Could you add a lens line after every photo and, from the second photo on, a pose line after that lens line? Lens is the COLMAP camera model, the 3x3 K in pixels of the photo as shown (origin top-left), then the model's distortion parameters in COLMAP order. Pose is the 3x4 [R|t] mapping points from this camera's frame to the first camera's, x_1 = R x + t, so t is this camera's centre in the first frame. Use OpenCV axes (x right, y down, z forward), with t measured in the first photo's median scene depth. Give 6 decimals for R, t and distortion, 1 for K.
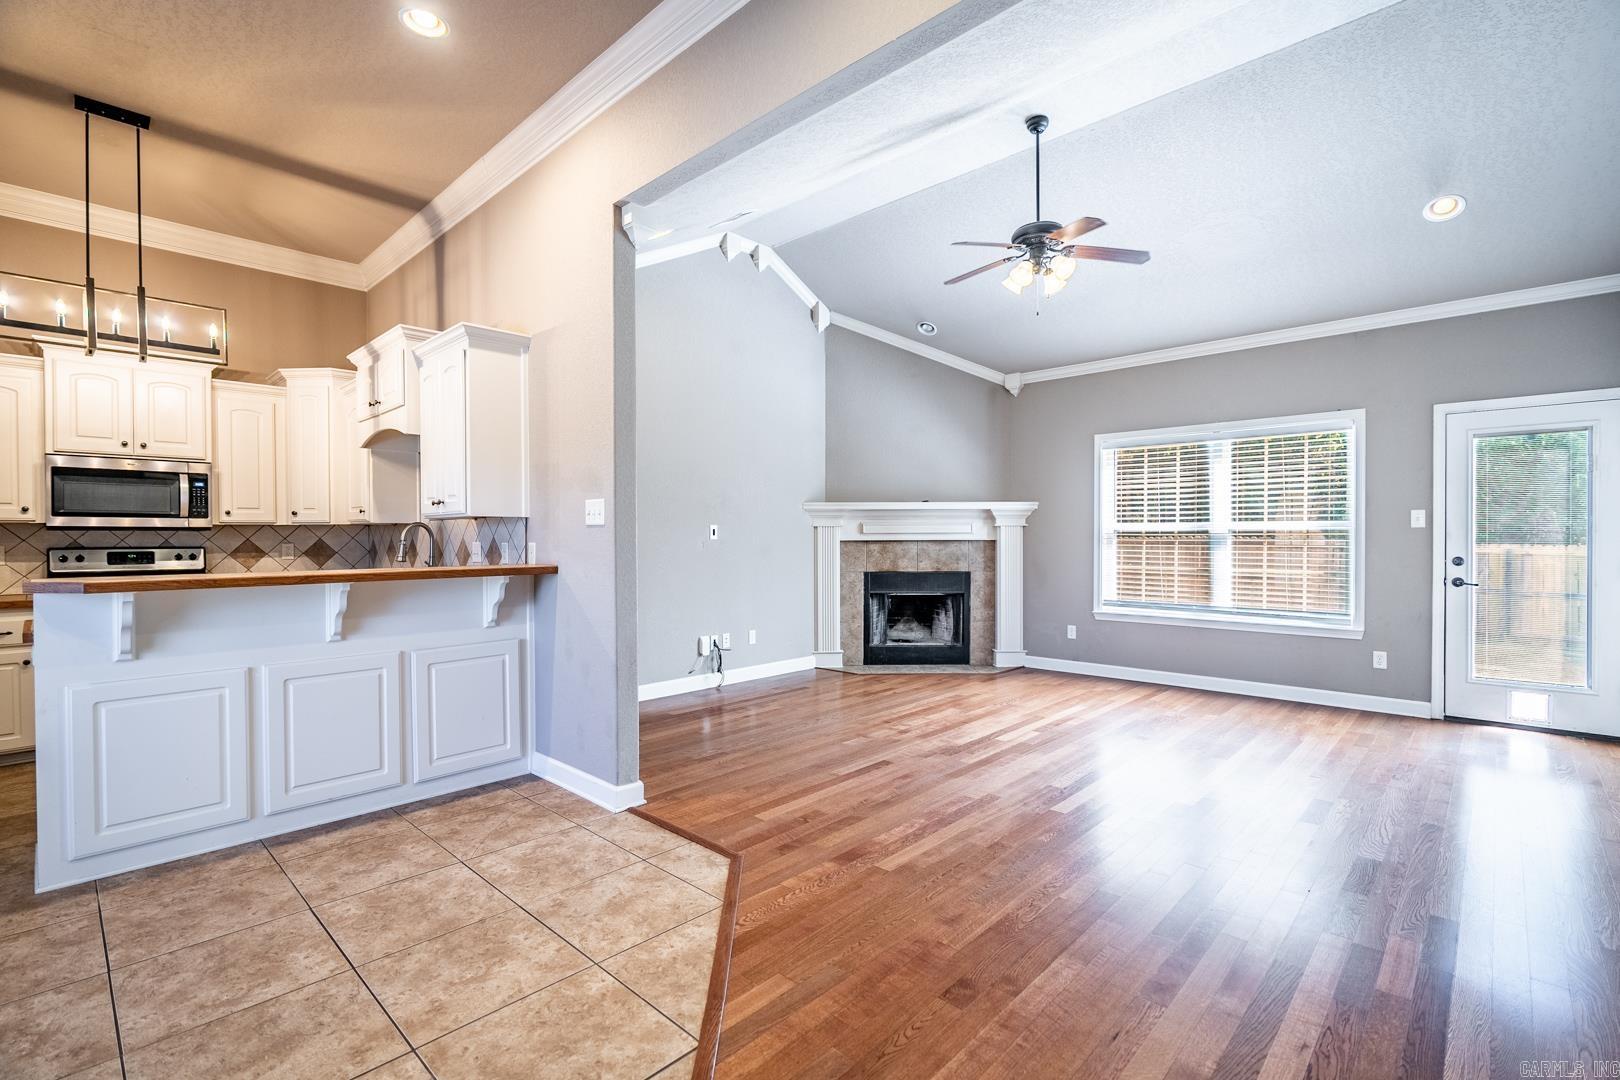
lens RADIAL K [[738.0, 0, 810.5], [0, 738.0, 544.4], [0, 0, 1]] dist [-0.011200, 0.003075]
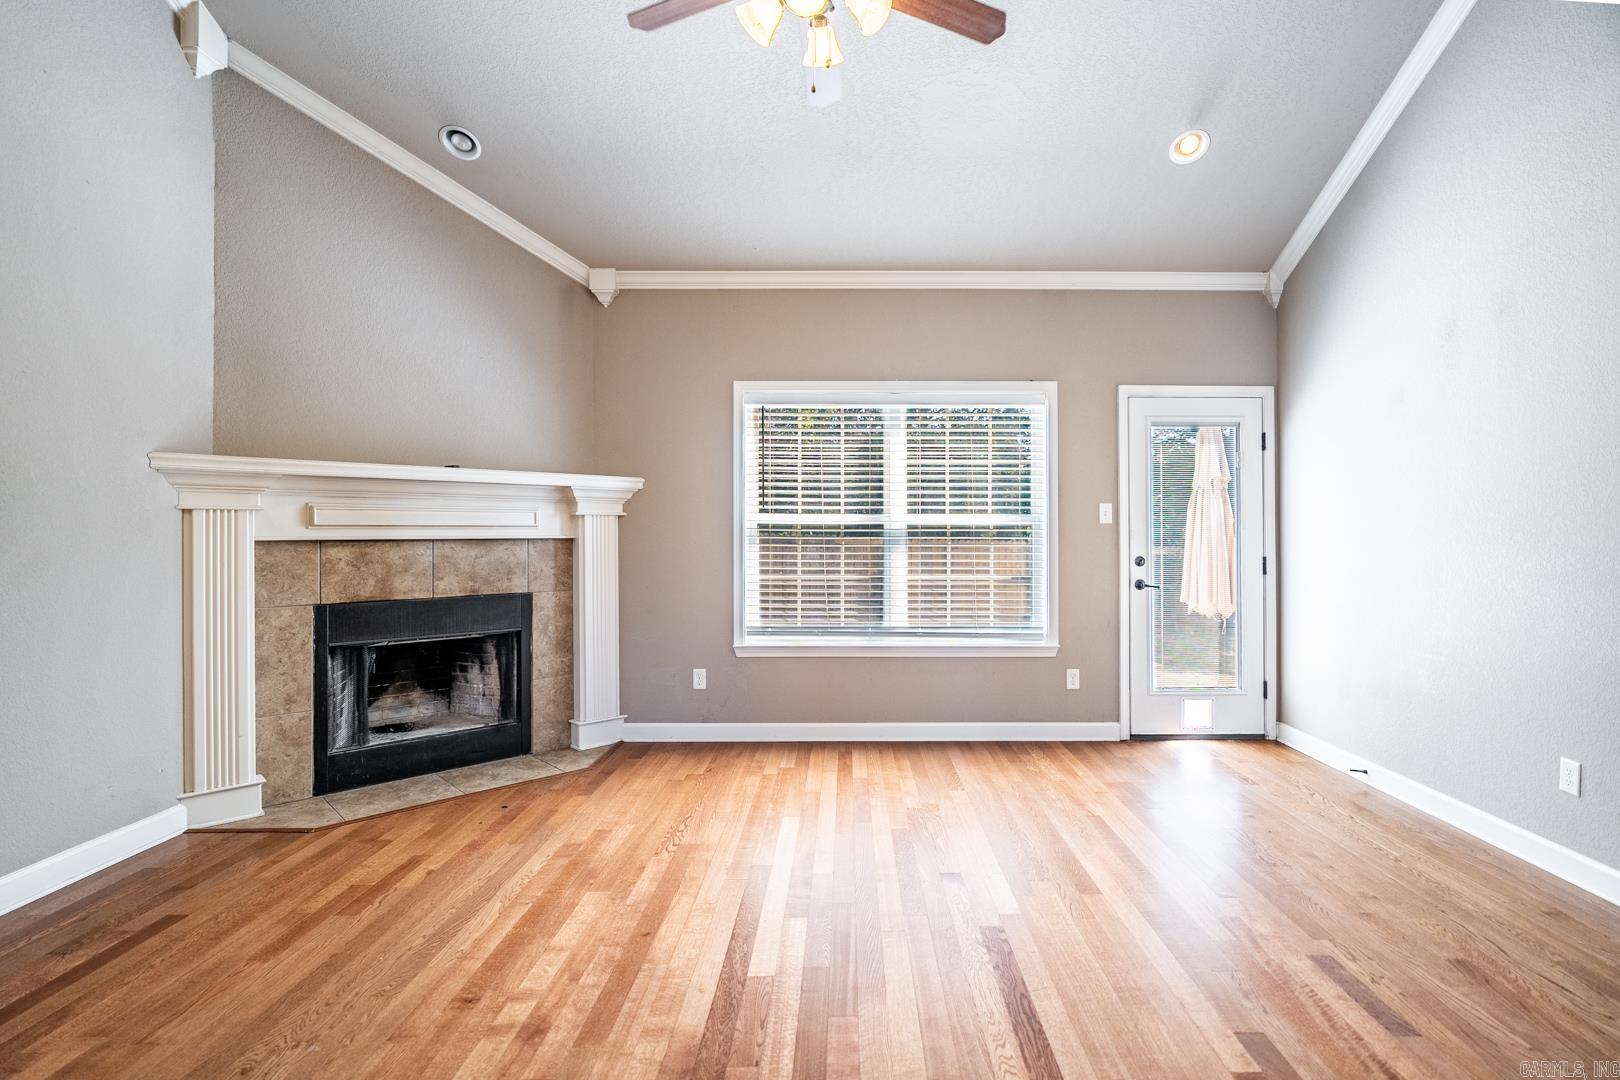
lens RADIAL K [[783.4, 0, 856.9], [0, 783.4, 536.4], [0, 0, 1]] dist [-0.011480, 0.000965]
pose [[0.723310, -0.002069, 0.690520, -0.034870], [0.004211, 0.999990, -0.001414, -0.008453], [-0.690510, 0.003930, 0.723312, 0.568241]]
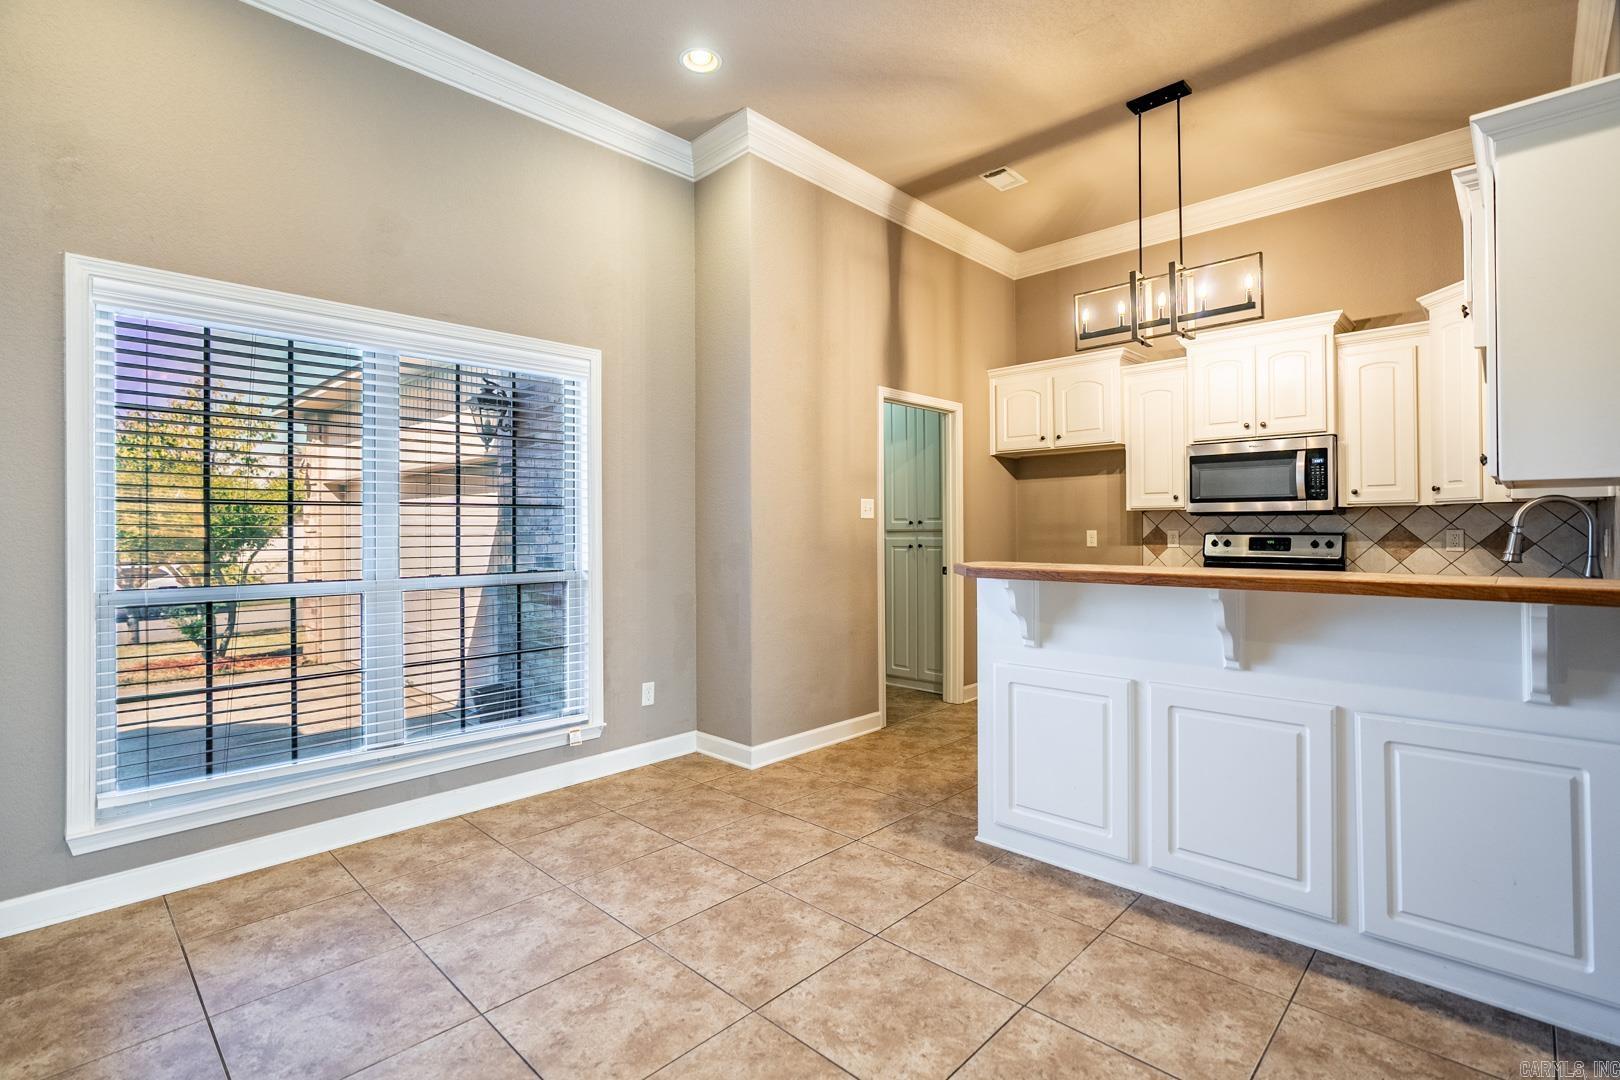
lens RADIAL K [[738.0, 0, 800.8], [0, 738.0, 534.3], [0, 0, 1]] dist [-0.011200, 0.003075]
pose [[-0.021052, 0.010940, -0.999719, 0.046547], [0.000293, 0.999940, 0.010936, -0.004736], [0.999778, -0.000063, -0.021054, 0.400089]]
